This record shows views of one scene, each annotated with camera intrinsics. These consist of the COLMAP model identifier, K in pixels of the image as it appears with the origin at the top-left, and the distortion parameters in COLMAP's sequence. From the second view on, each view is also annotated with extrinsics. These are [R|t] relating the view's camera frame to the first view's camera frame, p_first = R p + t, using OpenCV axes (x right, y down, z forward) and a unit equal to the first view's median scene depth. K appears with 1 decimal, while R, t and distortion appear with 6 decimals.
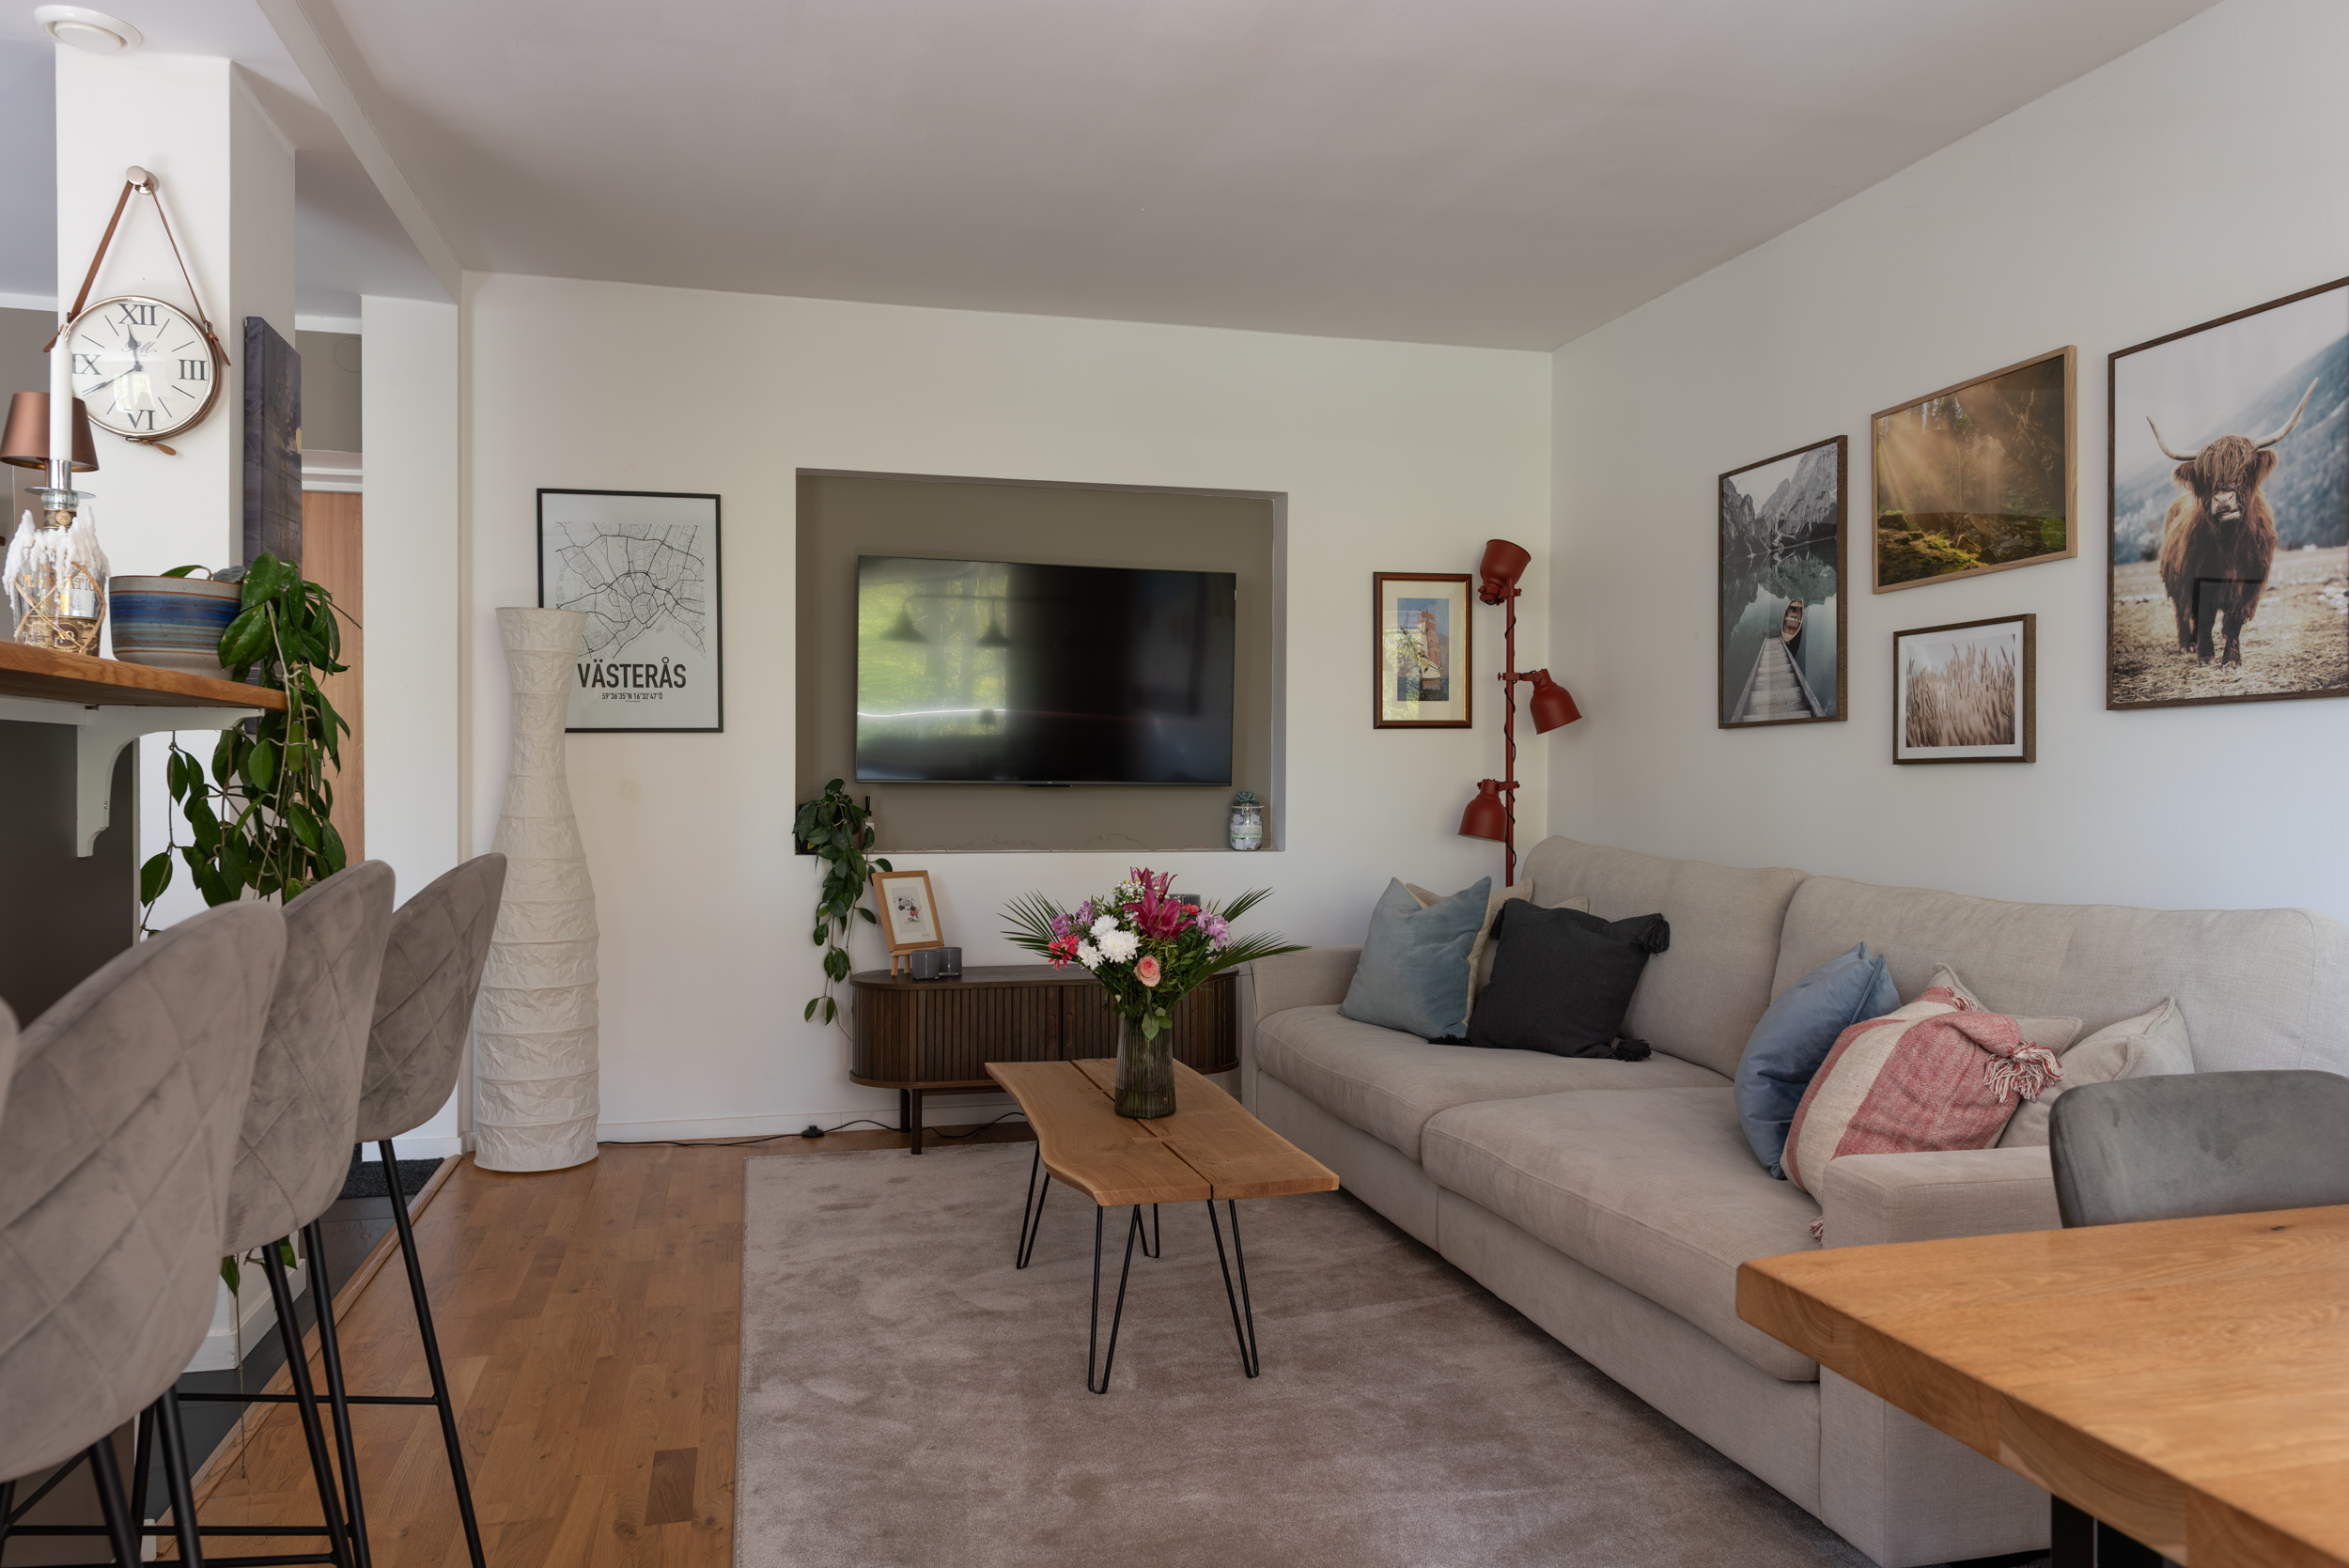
lens RADIAL K [[1615.6, 0, 1173.7], [0, 1615.6, 785.4], [0, 0, 1]] dist [0.002864, 0.003369]
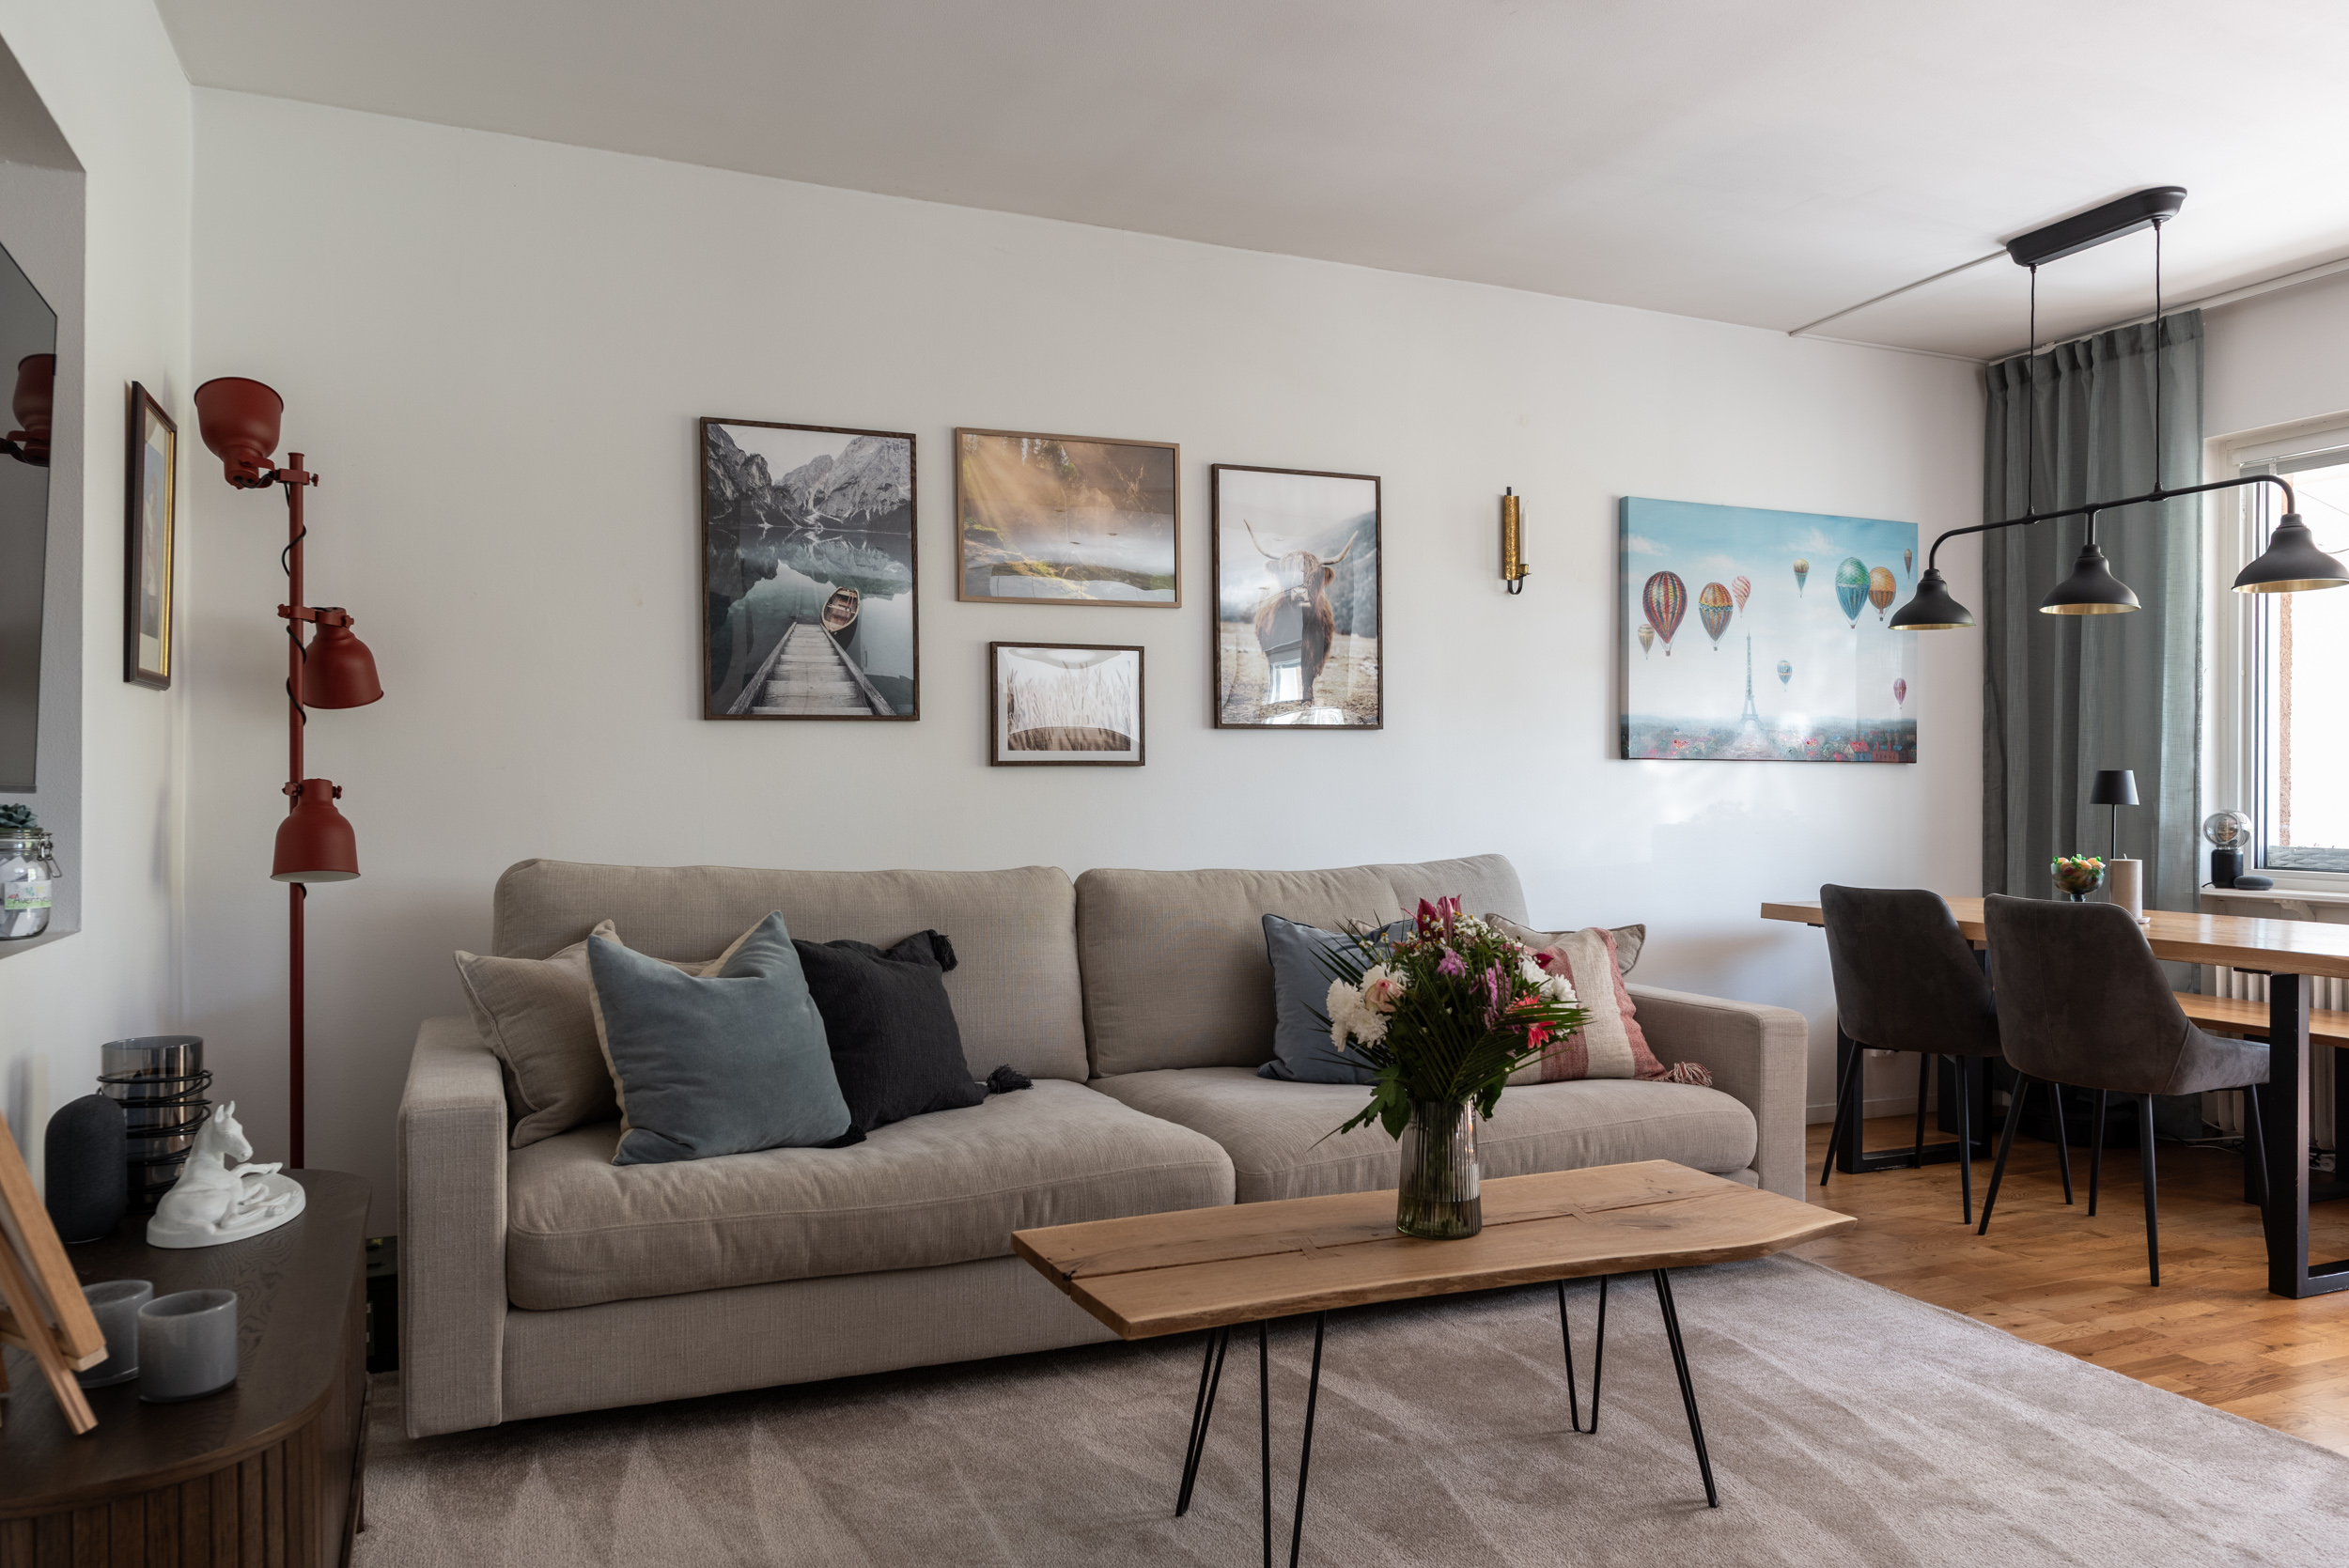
lens RADIAL K [[1615.6, 0, 1176.1], [0, 1615.6, 786.1], [0, 0, 1]] dist [0.002864, 0.003369]
pose [[-0.157482, 0.000061, 0.987522, -0.580520], [0.004316, 0.999990, 0.000626, 0.000253], [-0.987512, 0.004361, -0.157481, 0.973711]]
